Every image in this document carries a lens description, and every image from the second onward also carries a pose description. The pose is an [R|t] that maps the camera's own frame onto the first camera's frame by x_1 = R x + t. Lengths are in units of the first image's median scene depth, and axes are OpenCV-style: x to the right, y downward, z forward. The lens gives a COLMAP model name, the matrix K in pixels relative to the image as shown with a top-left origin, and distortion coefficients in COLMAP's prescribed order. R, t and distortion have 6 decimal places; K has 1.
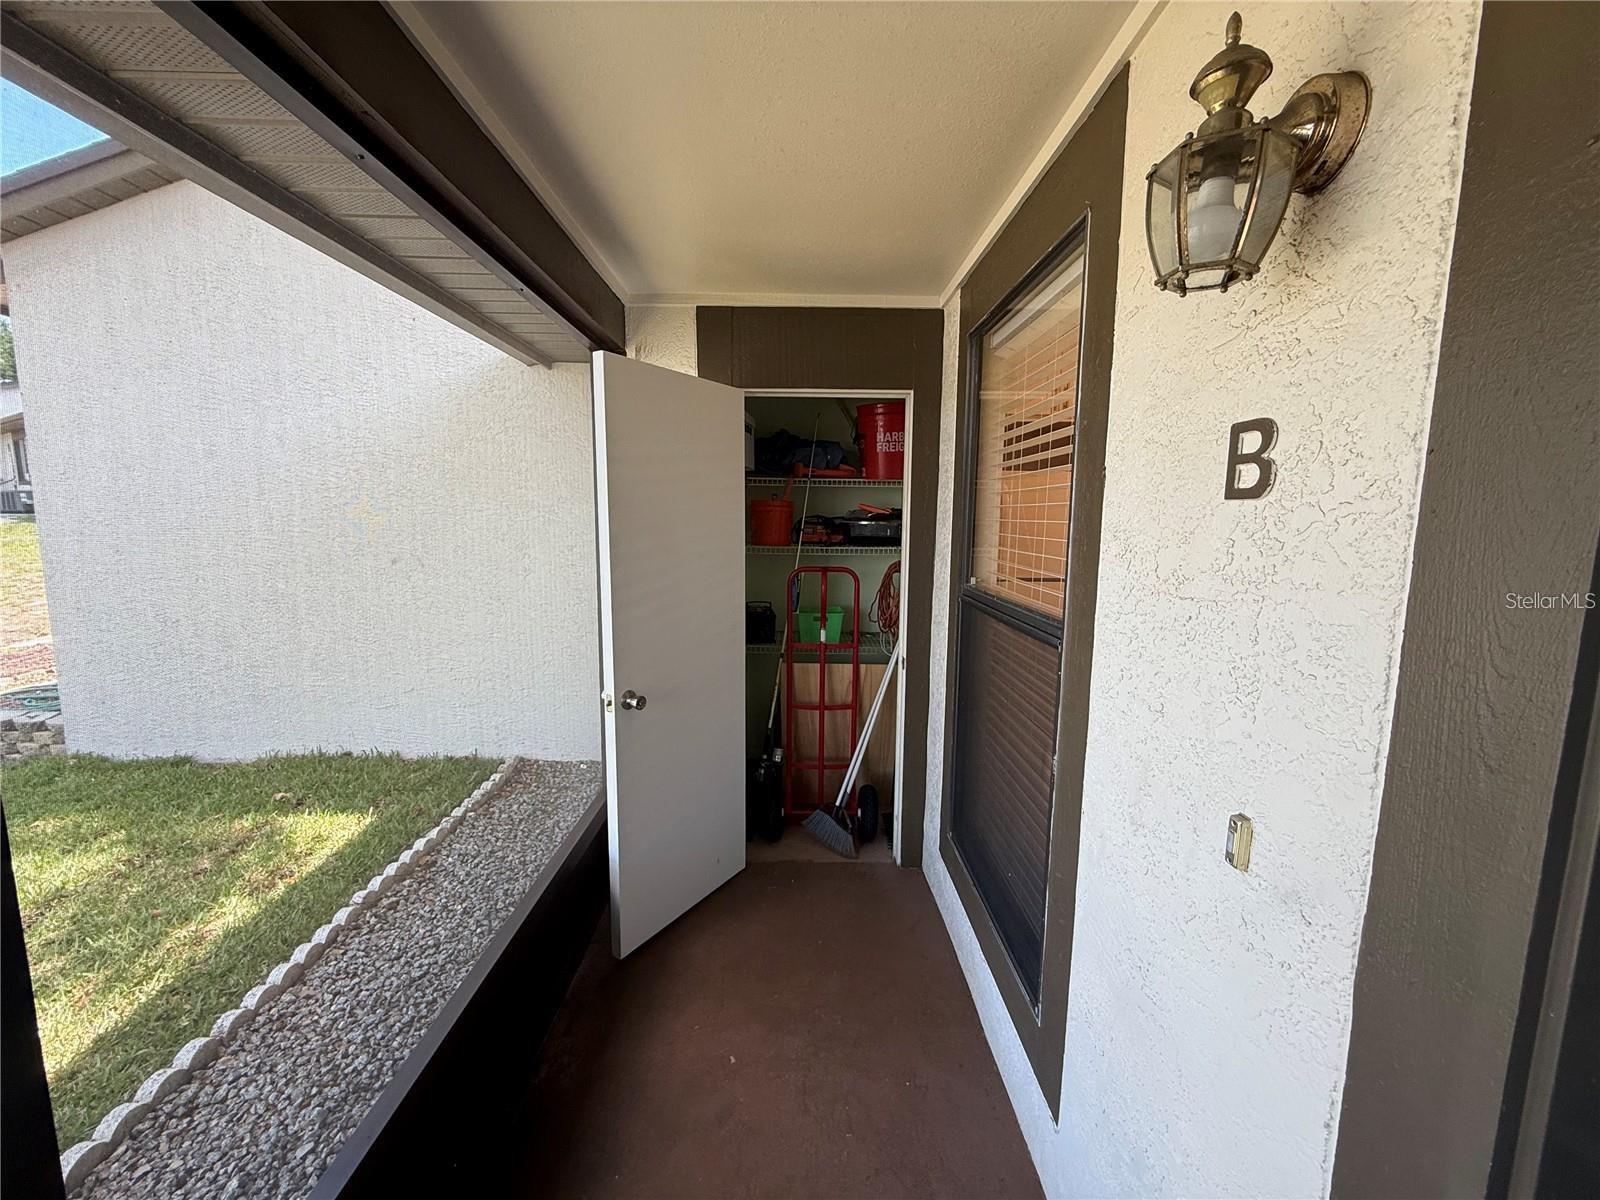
lens RADIAL K [[639.0, 0, 793.0], [0, 639.0, 588.3], [0, 0, 1]] dist [0.000306, 0.000216]
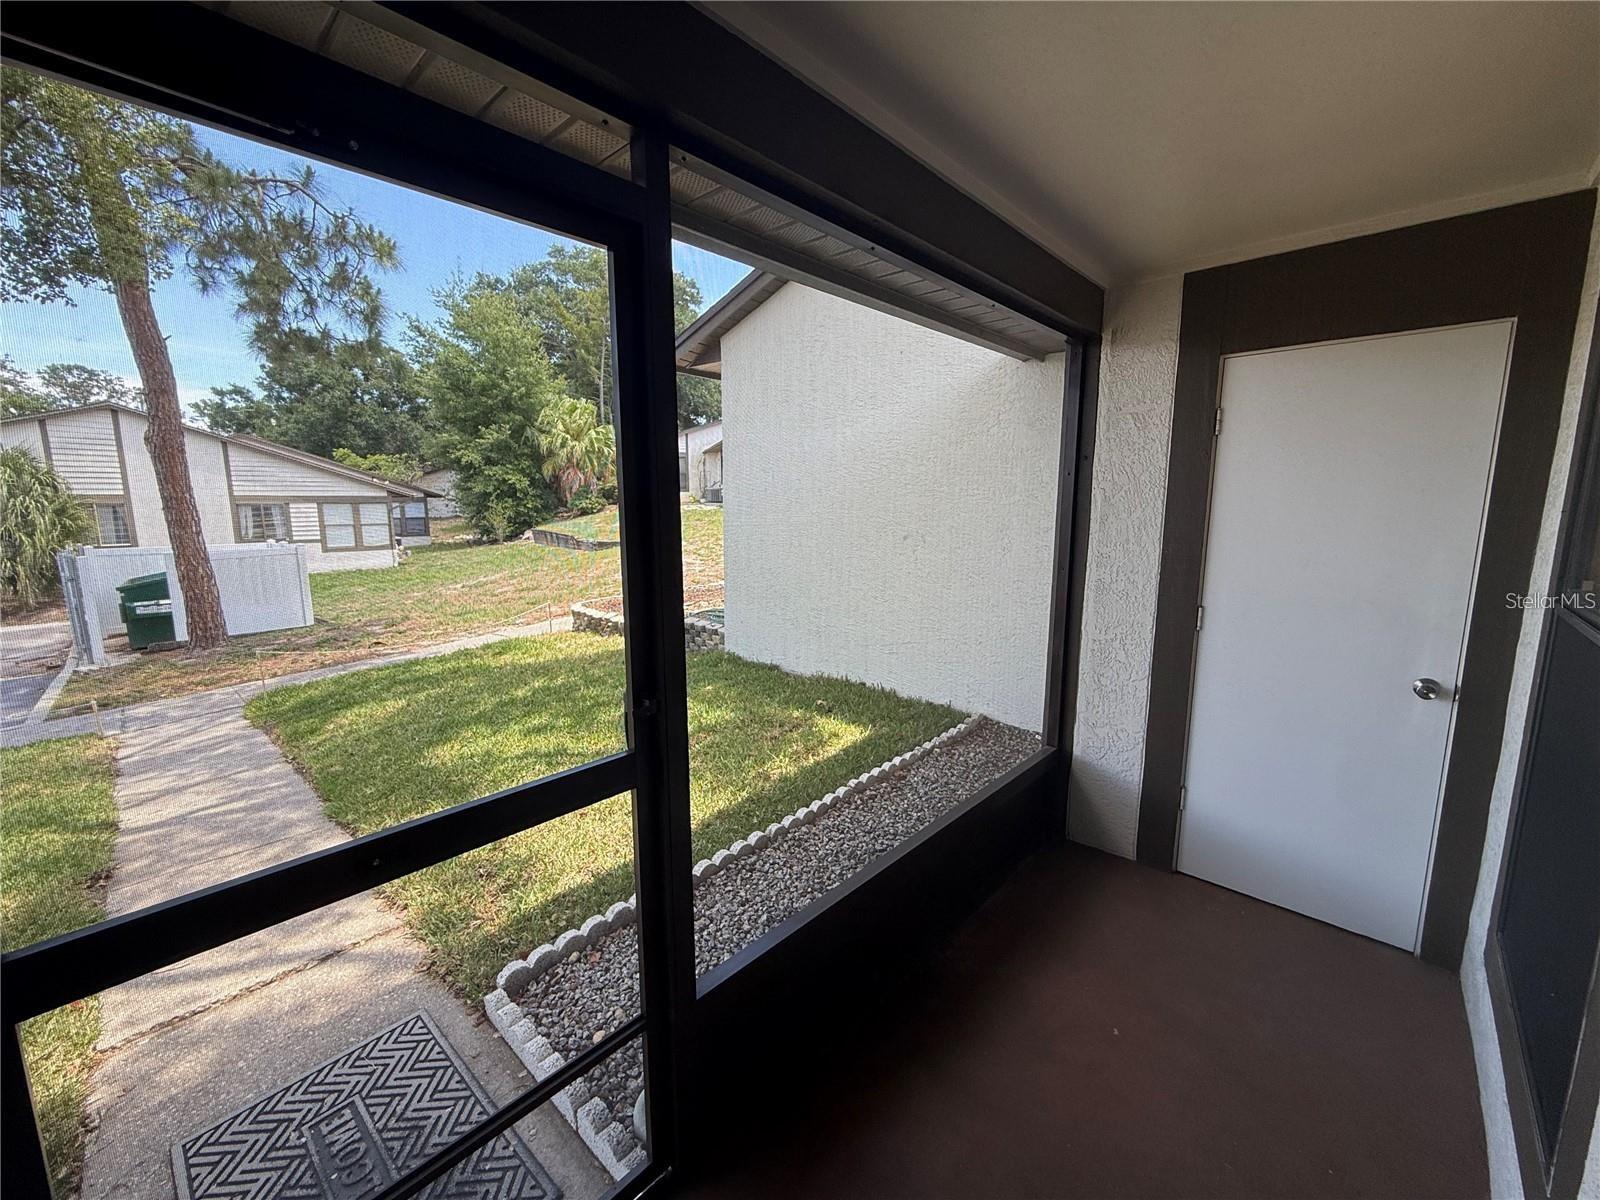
lens RADIAL K [[639.0, 0, 803.2], [0, 639.0, 596.3], [0, 0, 1]] dist [0.000306, 0.000216]
pose [[0.729610, 0.092454, -0.677585, 0.119663], [-0.070405, 0.995709, 0.060050, 0.012546], [0.680230, 0.003893, 0.732988, -0.065352]]
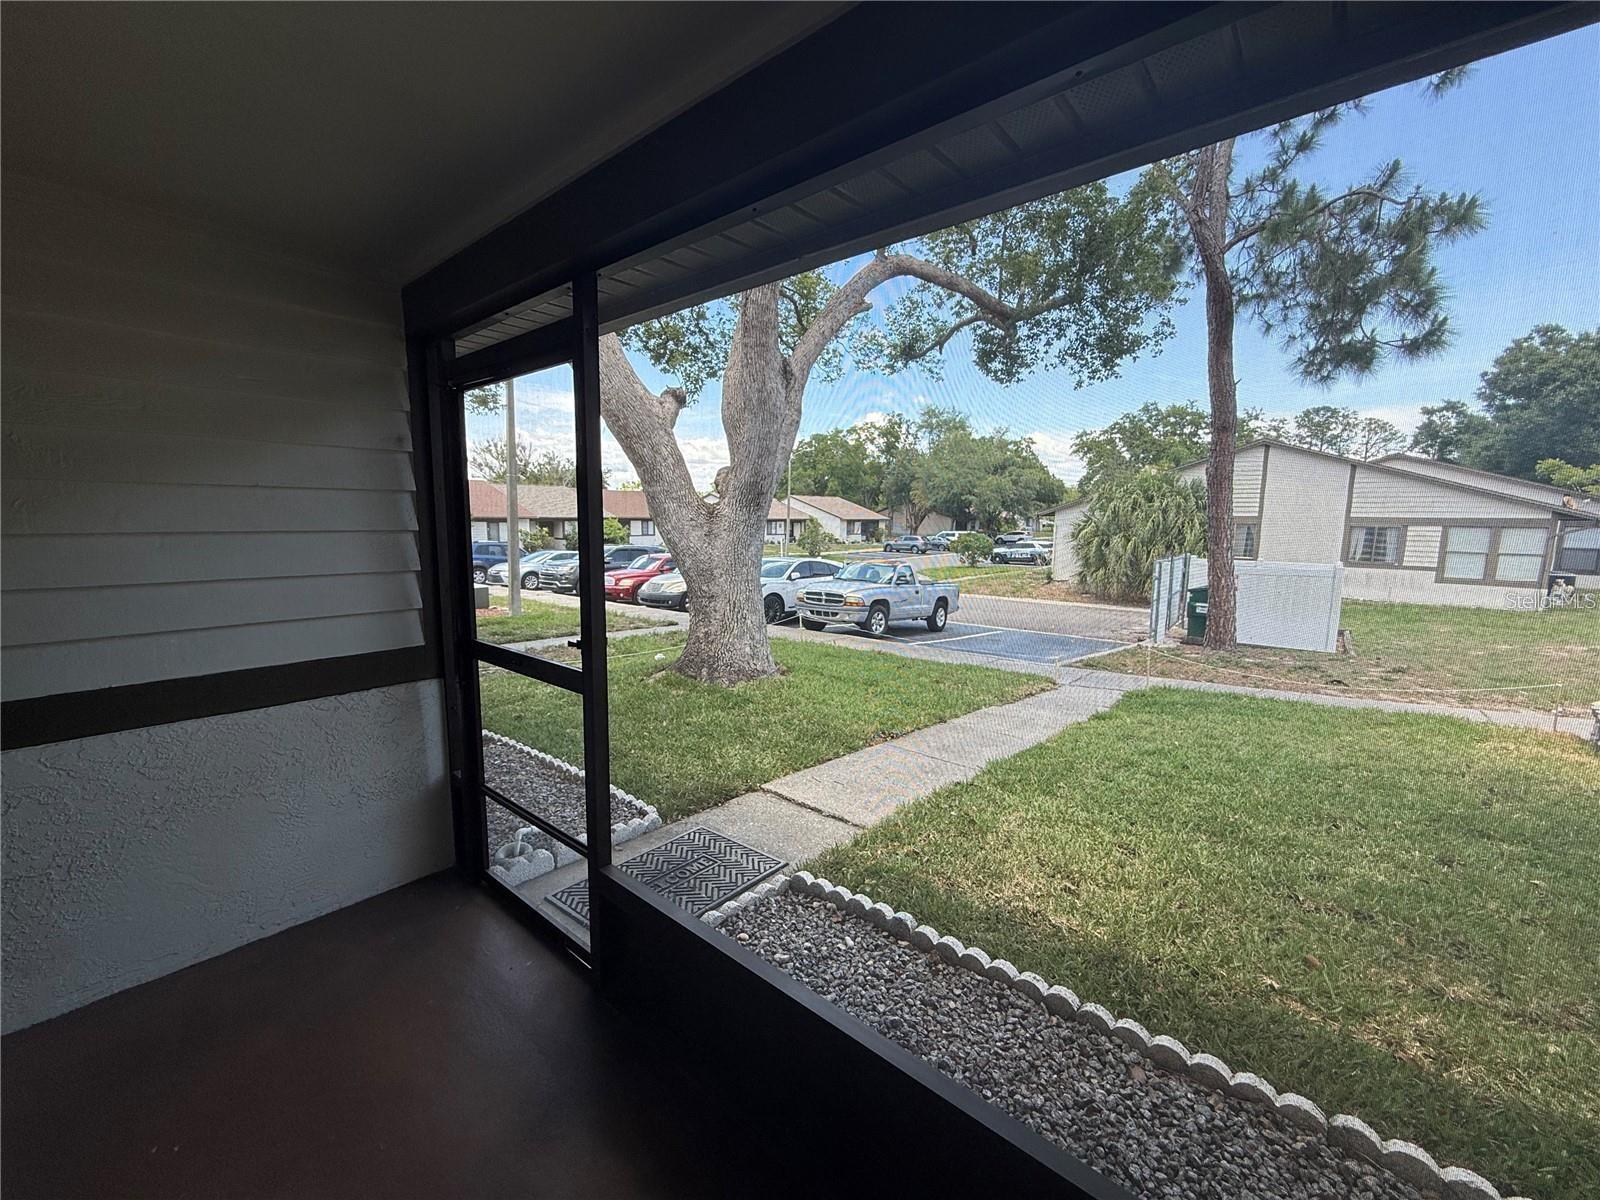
lens RADIAL K [[639.0, 0, 796.7], [0, 639.0, 601.7], [0, 0, 1]] dist [0.000306, 0.000216]
pose [[-0.639234, 0.086243, -0.764161, 0.110897], [-0.103899, 0.974895, 0.196939, -0.086797], [0.761961, 0.205286, -0.614226, 0.803667]]
